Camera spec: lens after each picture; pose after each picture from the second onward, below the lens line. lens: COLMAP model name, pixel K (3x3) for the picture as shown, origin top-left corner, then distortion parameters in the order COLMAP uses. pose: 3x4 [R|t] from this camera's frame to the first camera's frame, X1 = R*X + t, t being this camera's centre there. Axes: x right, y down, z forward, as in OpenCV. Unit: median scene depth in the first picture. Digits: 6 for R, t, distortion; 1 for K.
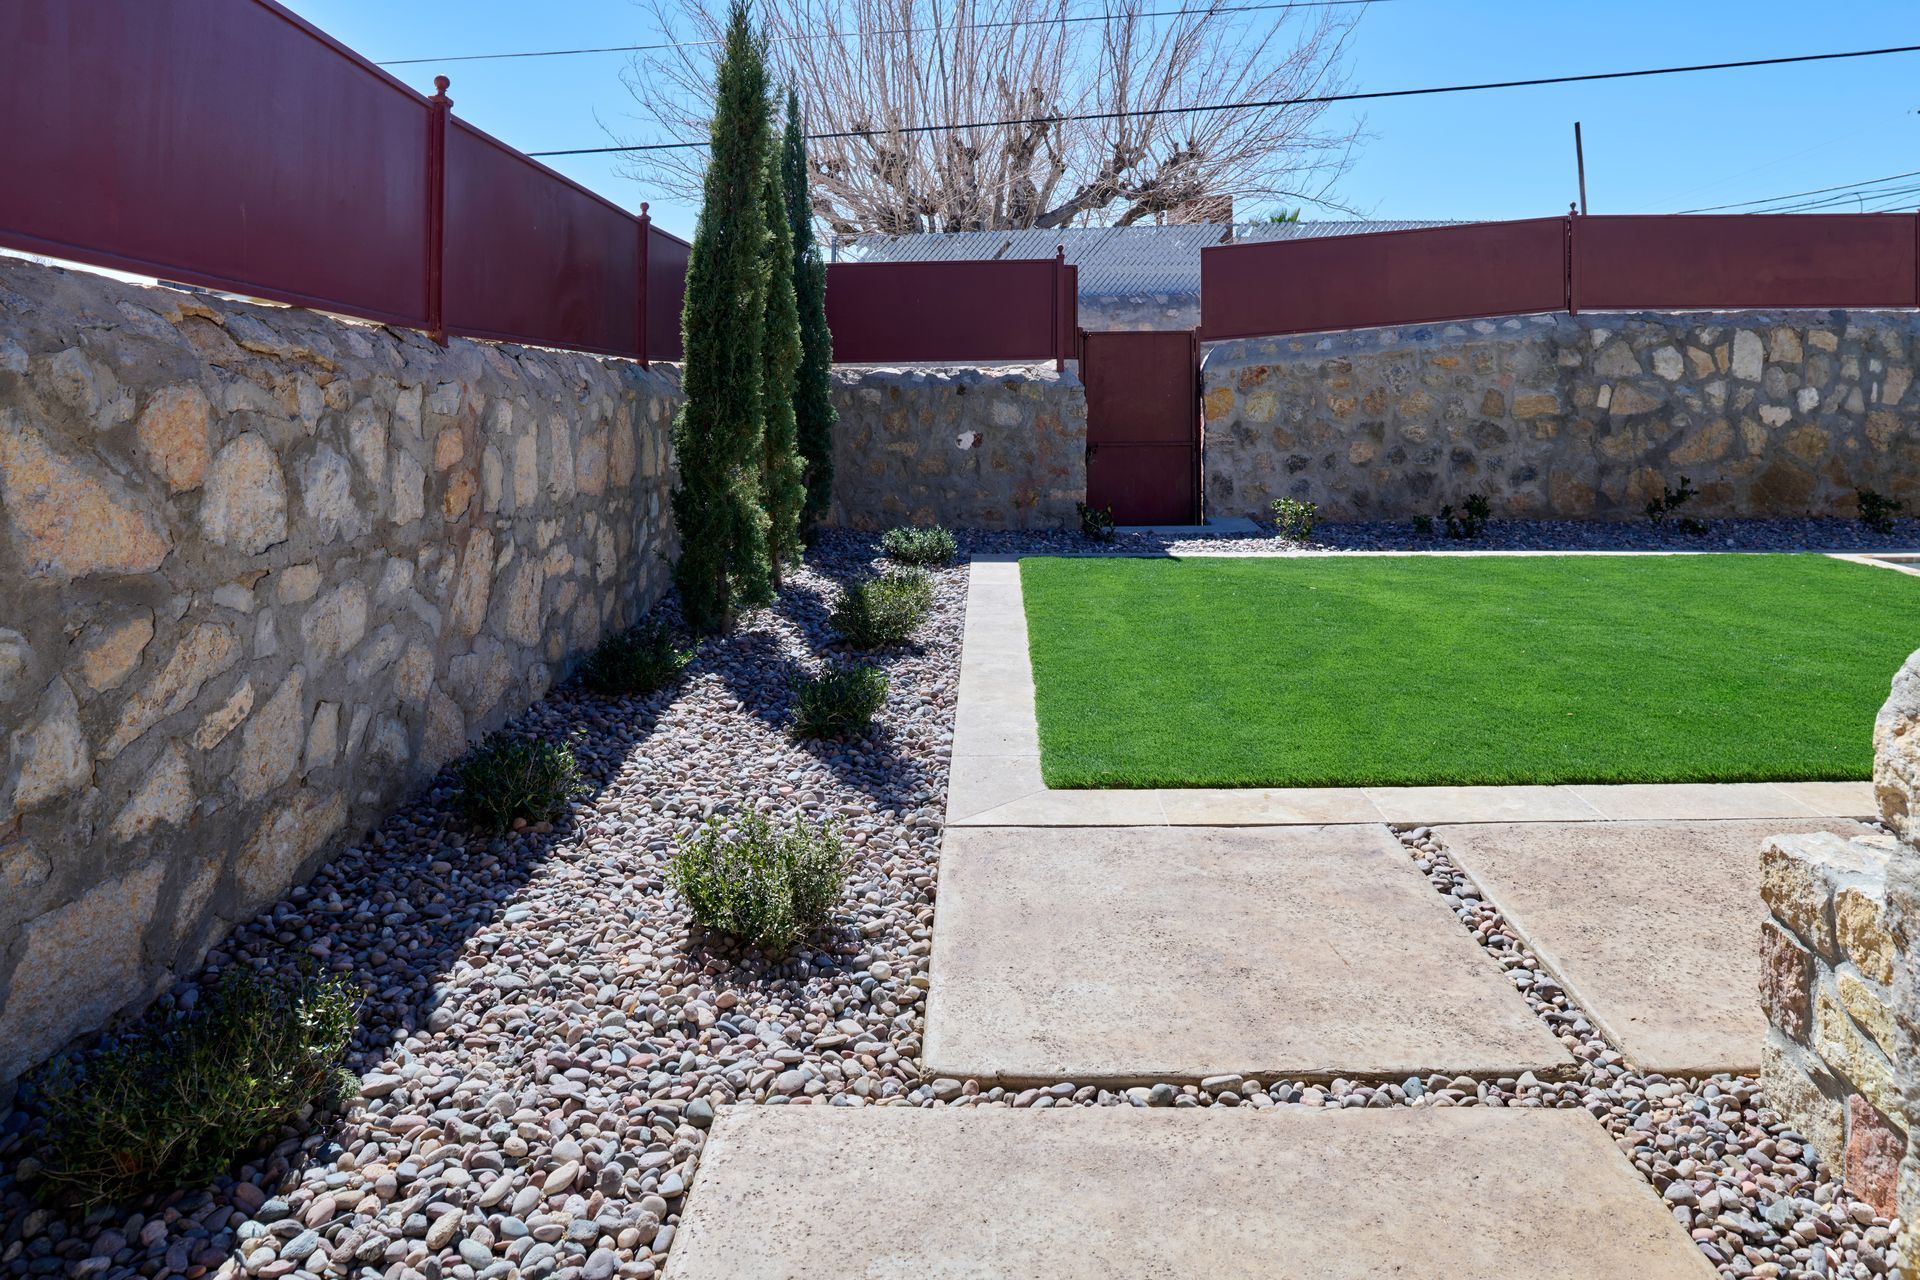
lens RADIAL K [[1321.2, 0, 988.3], [0, 1321.2, 342.4], [0, 0, 1]] dist [-0.005867, -0.014569]
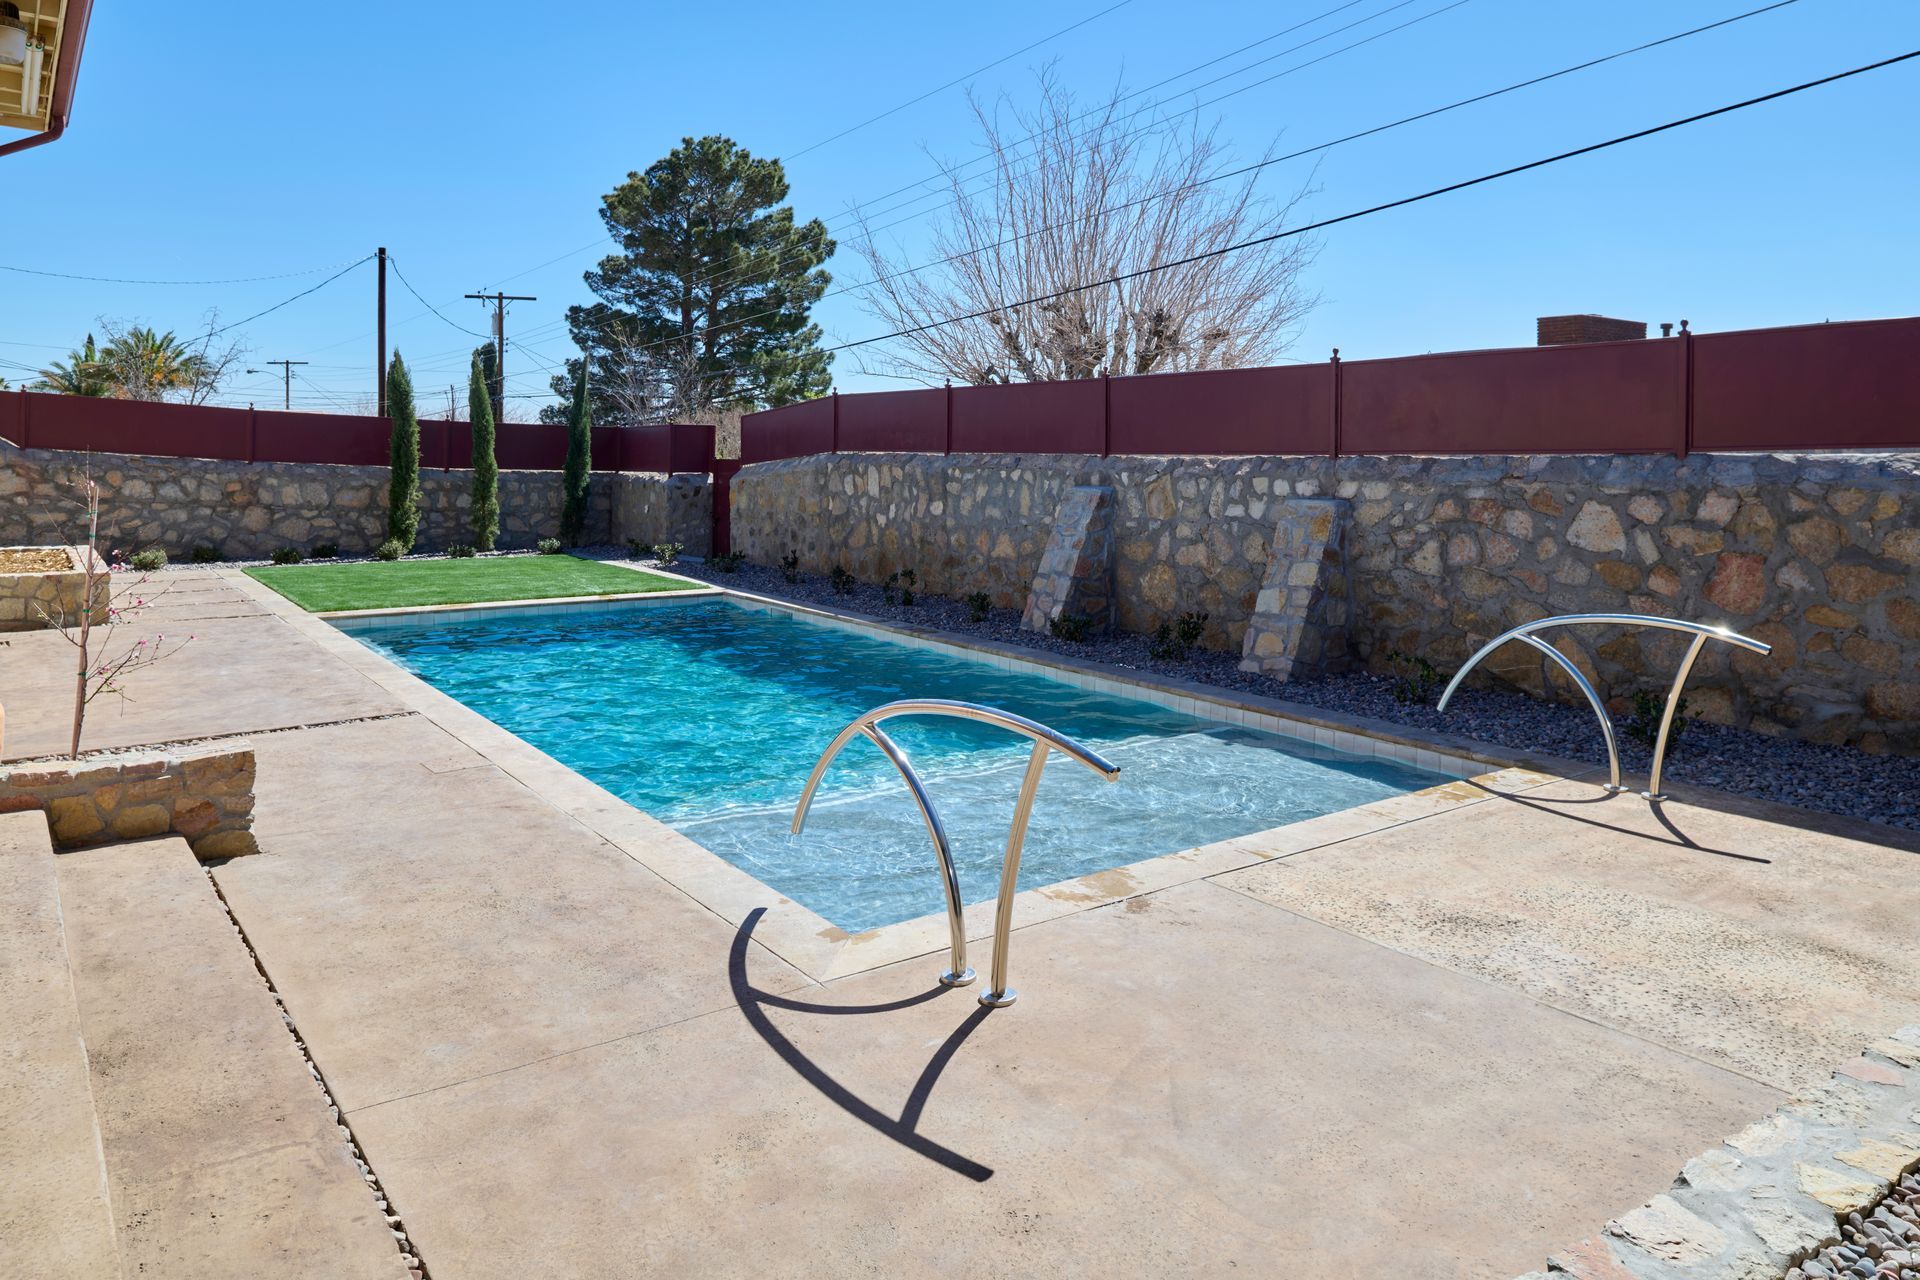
lens RADIAL K [[1321.2, 0, 992.3], [0, 1321.2, 439.2], [0, 0, 1]] dist [-0.005867, -0.014569]
pose [[0.590273, 0.005764, -0.807183, 1.949423], [-0.007138, 0.999973, 0.001920, -0.045339], [0.807172, 0.004629, 0.590298, 0.173893]]
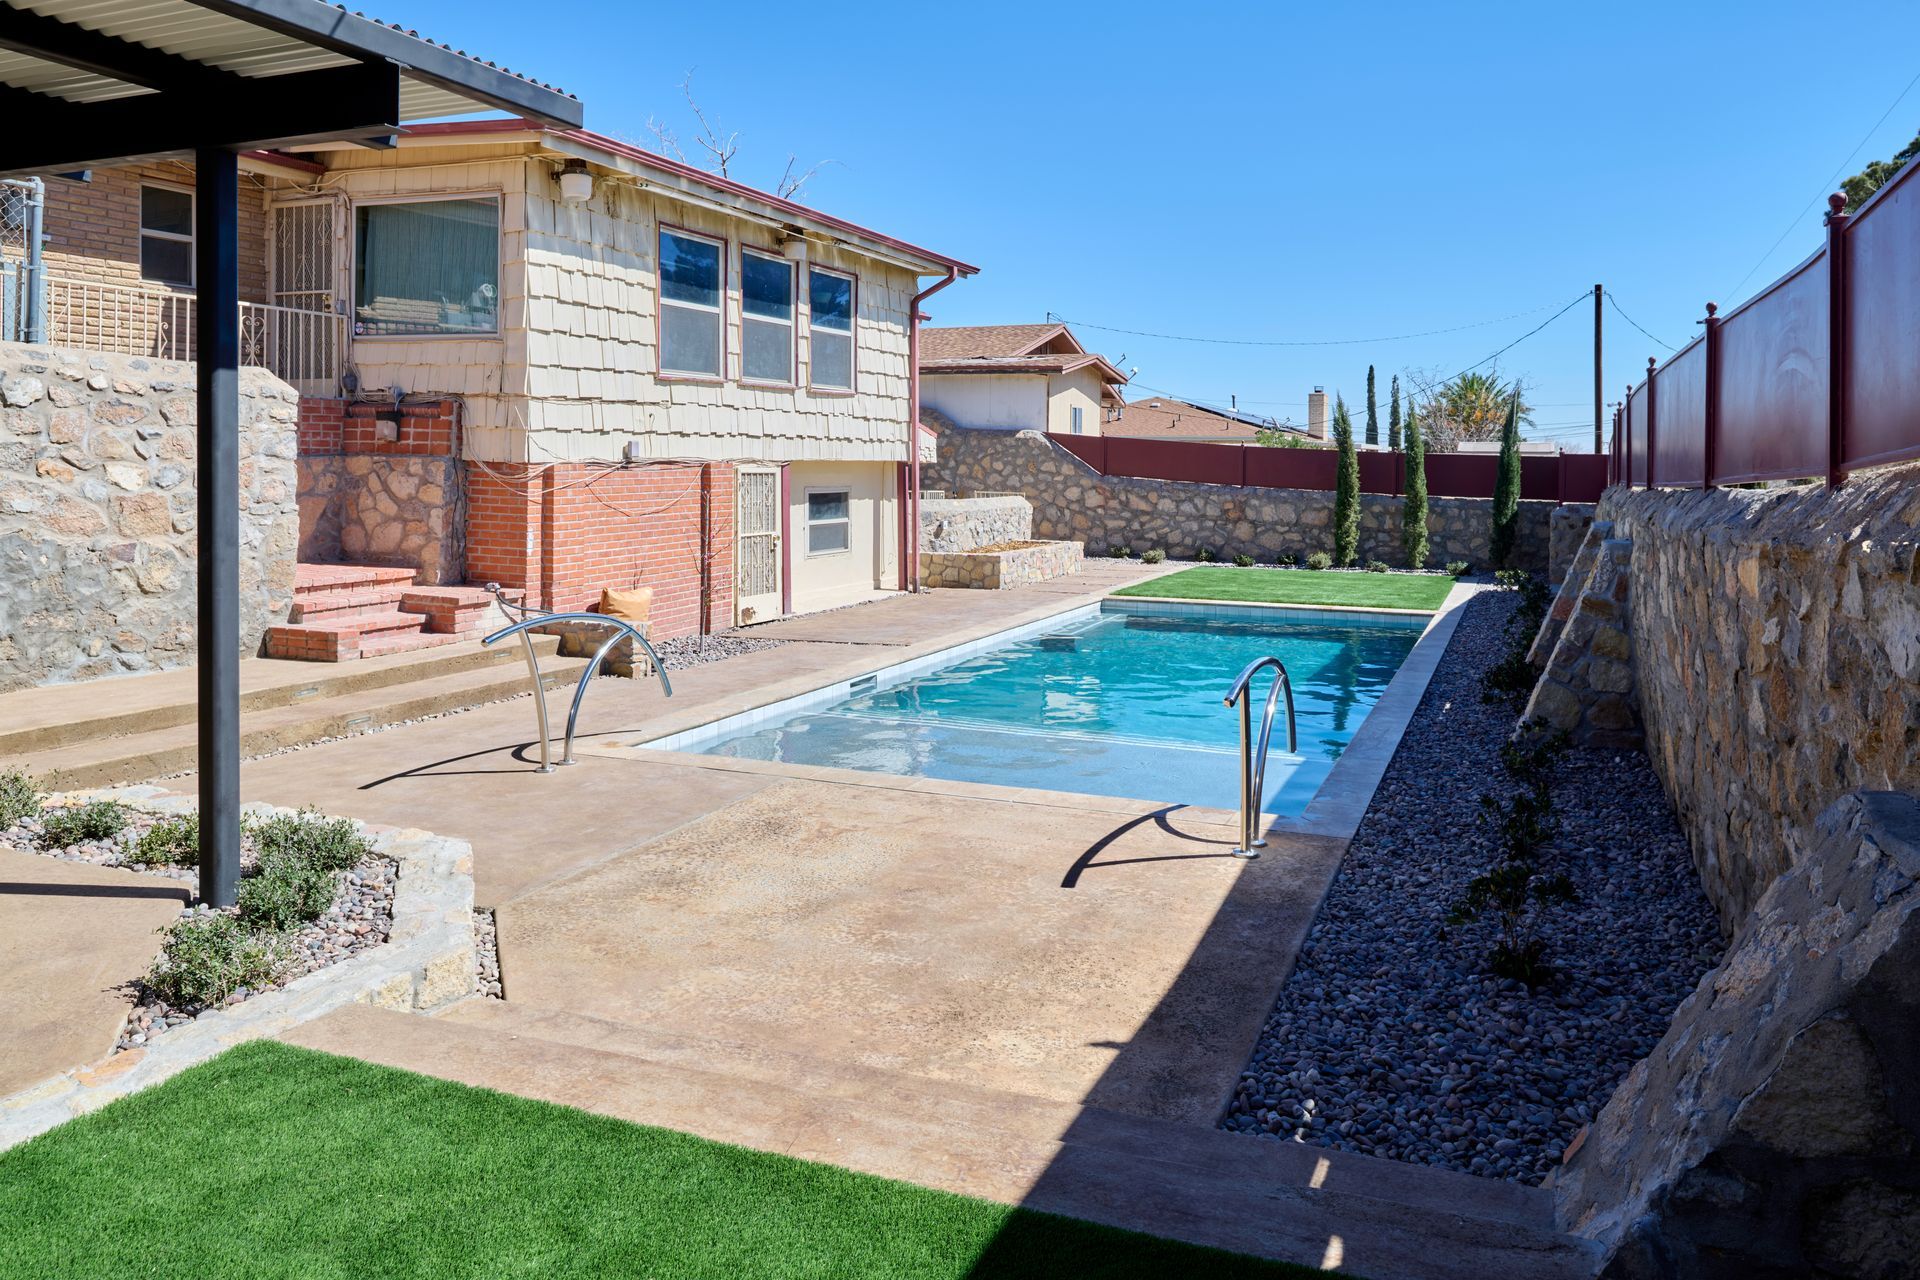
lens RADIAL K [[1321.2, 0, 988.9], [0, 1321.2, 478.0], [0, 0, 1]] dist [-0.005867, -0.014569]
pose [[-0.392289, 0.011874, -0.919765, 2.215965], [-0.001278, 0.999909, 0.013453, -0.049684], [0.919841, 0.006453, -0.392238, 0.946067]]
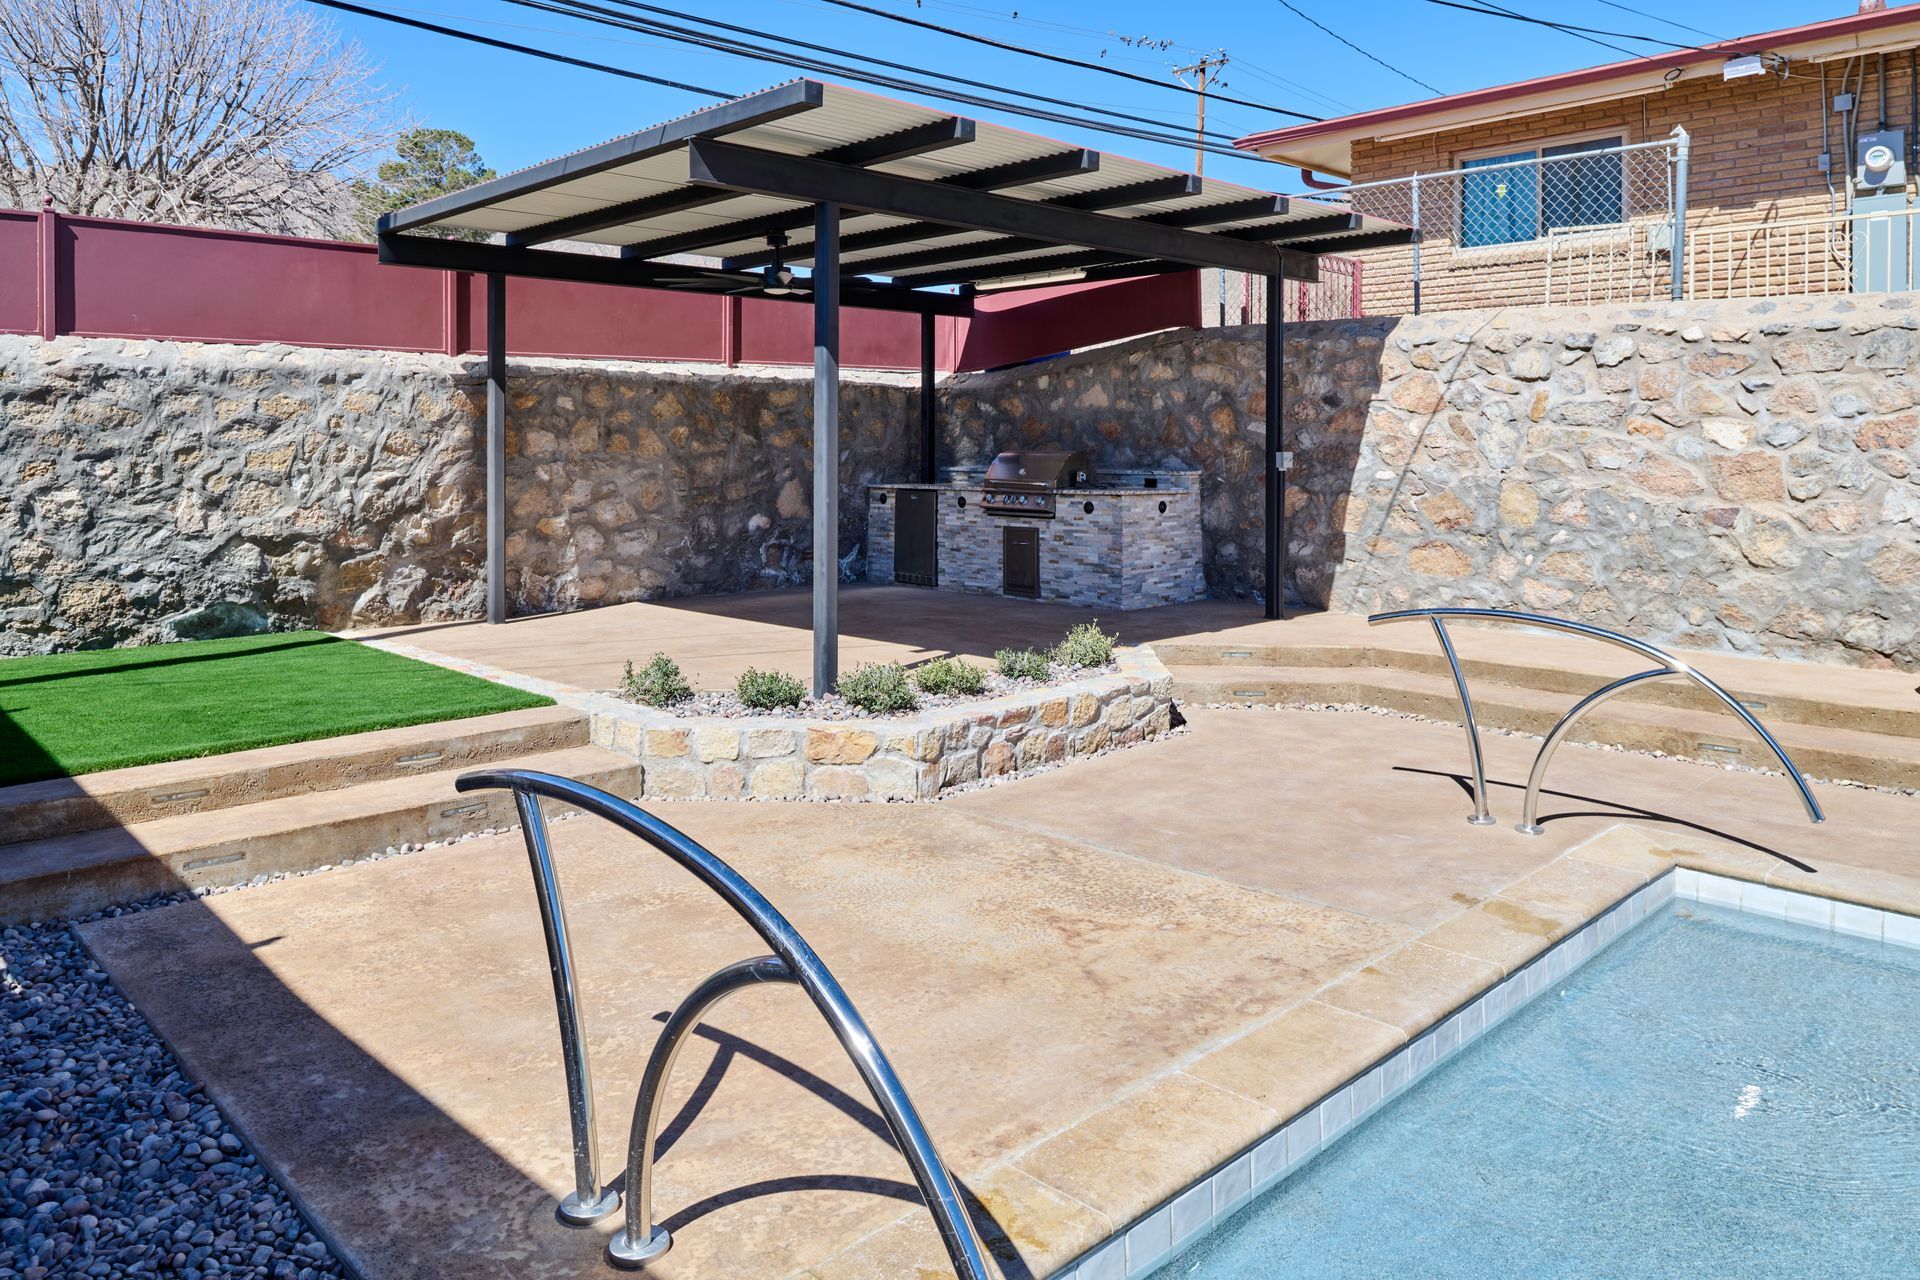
lens RADIAL K [[1321.2, 0, 988.3], [0, 1321.2, 463.2], [0, 0, 1]] dist [-0.005867, -0.014569]
pose [[-0.696877, -0.003875, 0.717180, 1.372989], [-0.000761, 0.999989, 0.004664, -0.023580], [-0.717190, 0.002705, -0.696872, 0.947192]]
